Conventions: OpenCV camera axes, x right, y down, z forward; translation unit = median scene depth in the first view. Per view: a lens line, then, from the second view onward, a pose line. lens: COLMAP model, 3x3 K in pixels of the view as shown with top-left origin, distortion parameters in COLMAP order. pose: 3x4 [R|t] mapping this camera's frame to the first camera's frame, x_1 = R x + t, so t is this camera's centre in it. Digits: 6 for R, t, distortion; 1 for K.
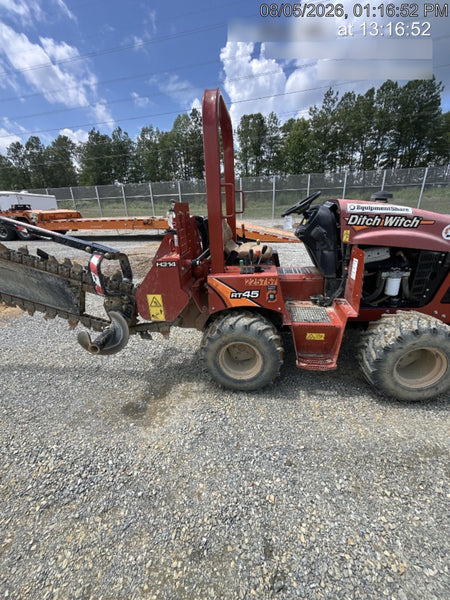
lens RADIAL K [[248.0, 0, 226.3], [0, 248.0, 302.8], [0, 0, 1]] dist [-0.000107, 0.000326]
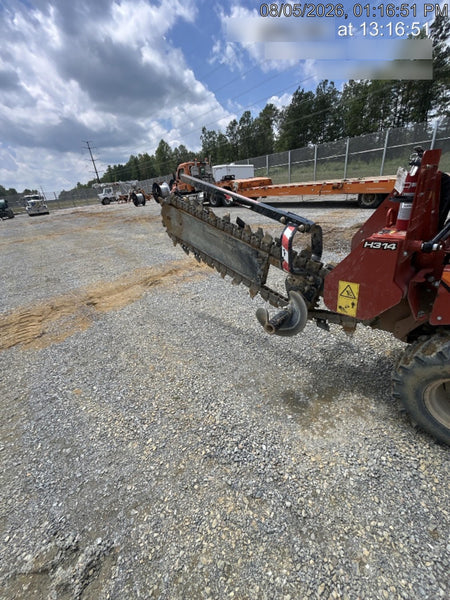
lens RADIAL K [[242.0, 0, 225.0], [0, 242.0, 304.7], [0, 0, 1]] dist [-0.002100, 0.002223]
pose [[0.782164, 0.235406, -0.576892, -0.129611], [-0.153057, 0.970104, 0.188341, -0.044612], [0.603981, -0.059016, 0.794810, 0.137611]]
